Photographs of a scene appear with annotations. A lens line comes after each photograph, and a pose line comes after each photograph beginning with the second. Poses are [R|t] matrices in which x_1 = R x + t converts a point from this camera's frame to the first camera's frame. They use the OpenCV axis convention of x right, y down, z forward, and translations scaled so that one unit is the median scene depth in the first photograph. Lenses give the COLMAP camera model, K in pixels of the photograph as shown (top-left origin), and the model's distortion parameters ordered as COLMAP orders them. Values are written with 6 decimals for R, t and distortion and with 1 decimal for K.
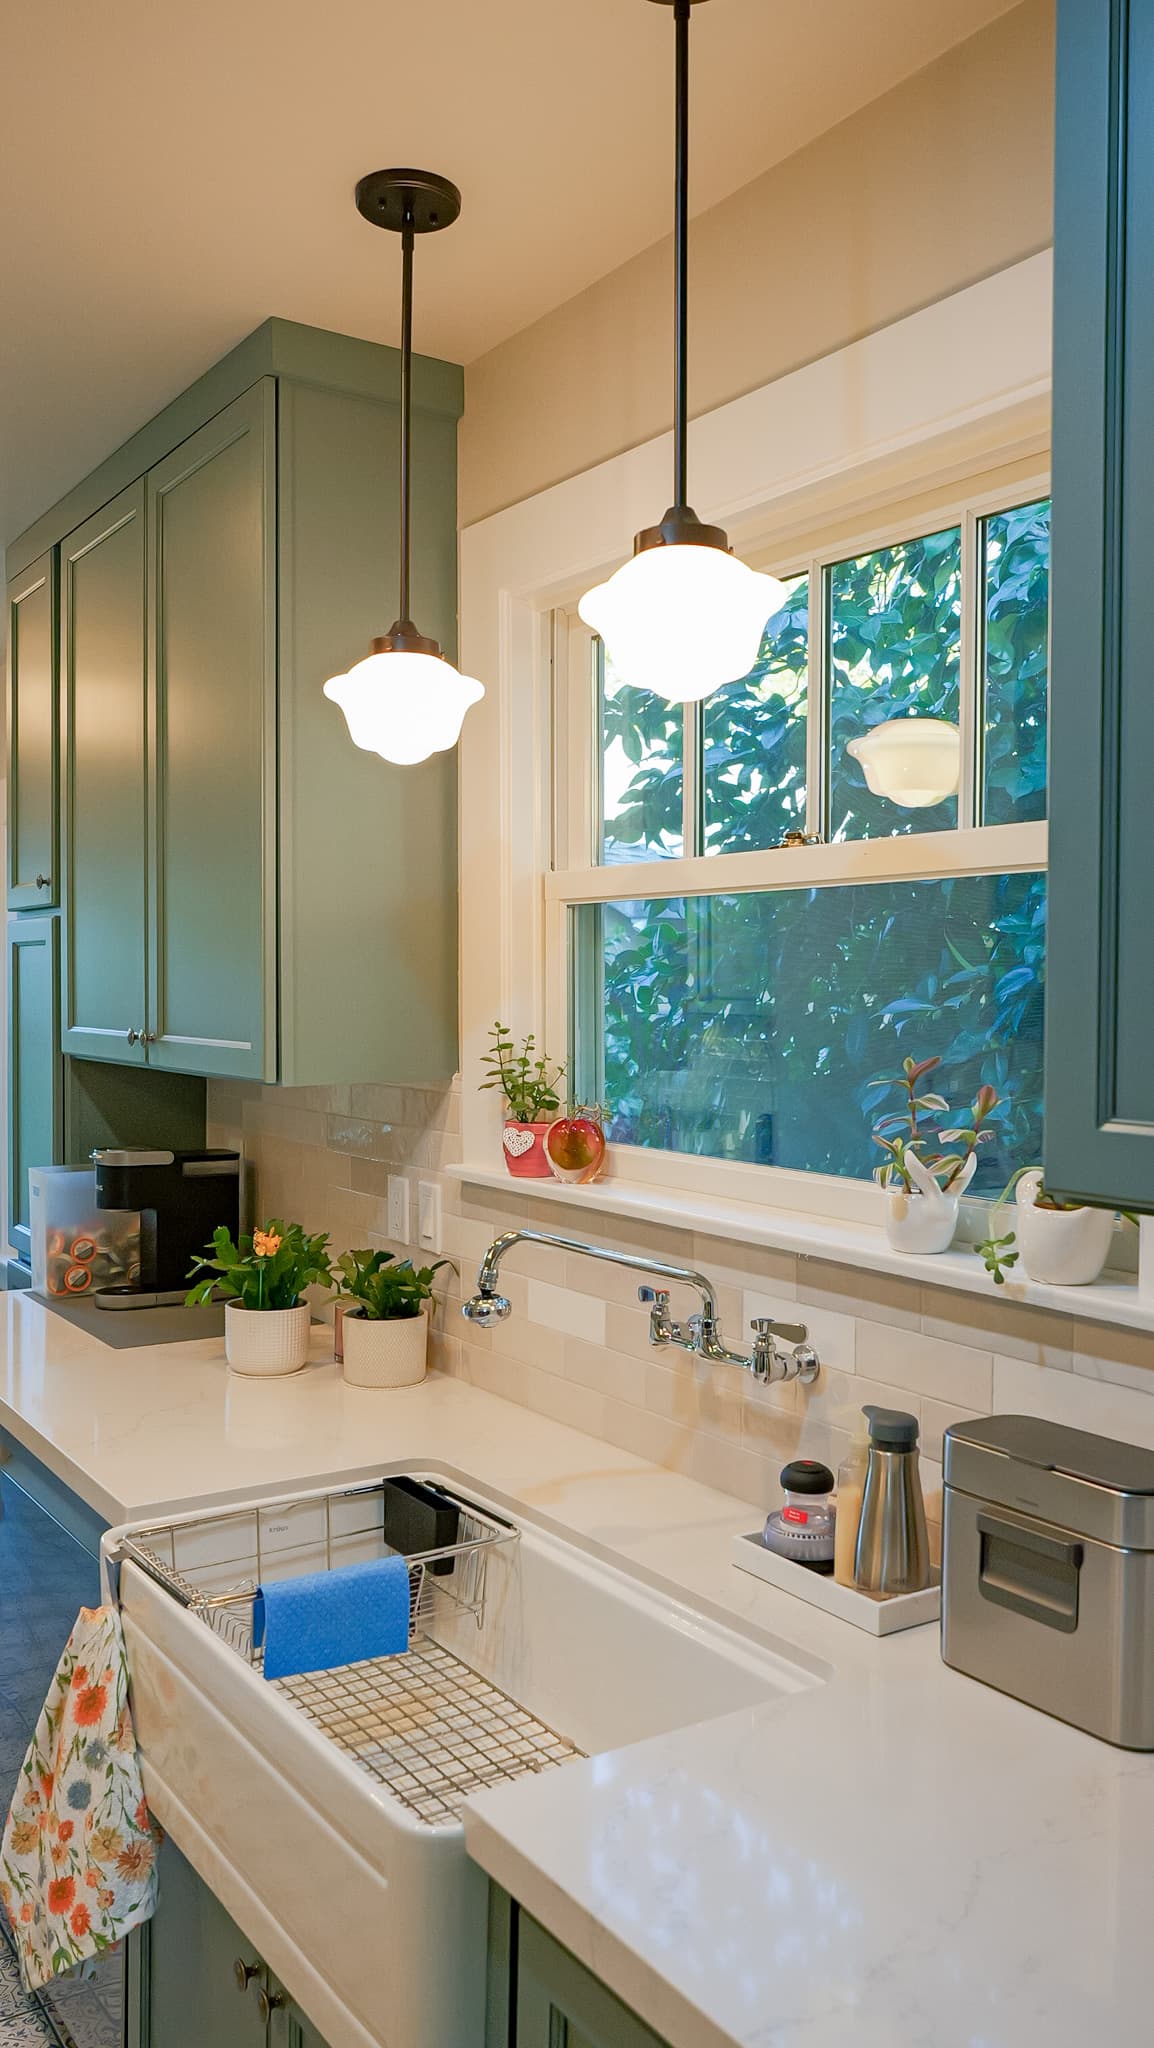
lens RADIAL K [[1596.8, 0, 577.6], [0, 1596.8, 1030.6], [0, 0, 1]] dist [-0.006072, 0.005558]
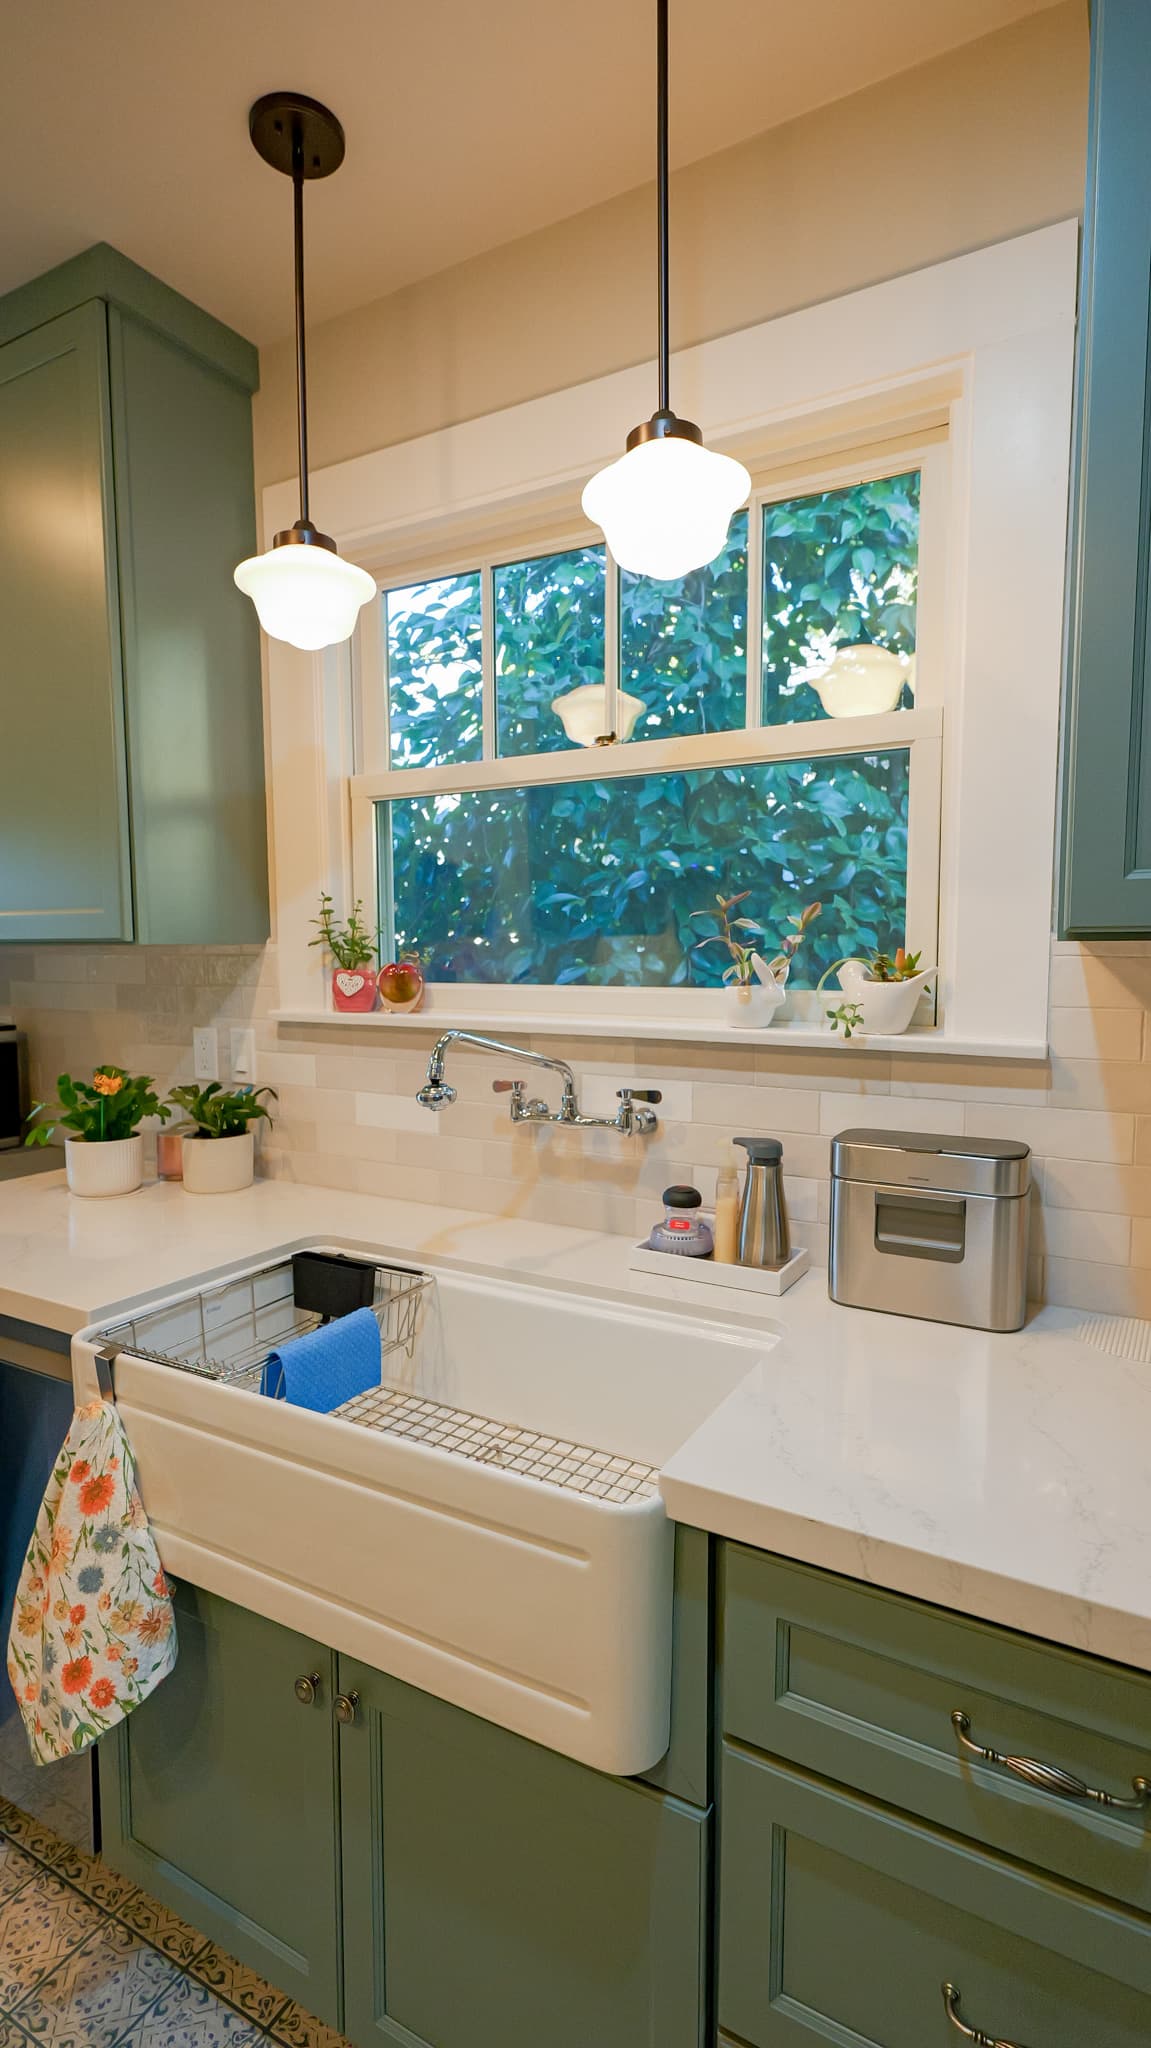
lens RADIAL K [[984.5, 0, 588.6], [0, 984.5, 1029.4], [0, 0, 1]] dist [-0.000901, 0.000220]
pose [[0.887940, -0.042154, 0.458024, -0.278868], [0.018343, 0.998245, 0.056313, 0.078801], [-0.459594, -0.041601, 0.887154, 0.264522]]
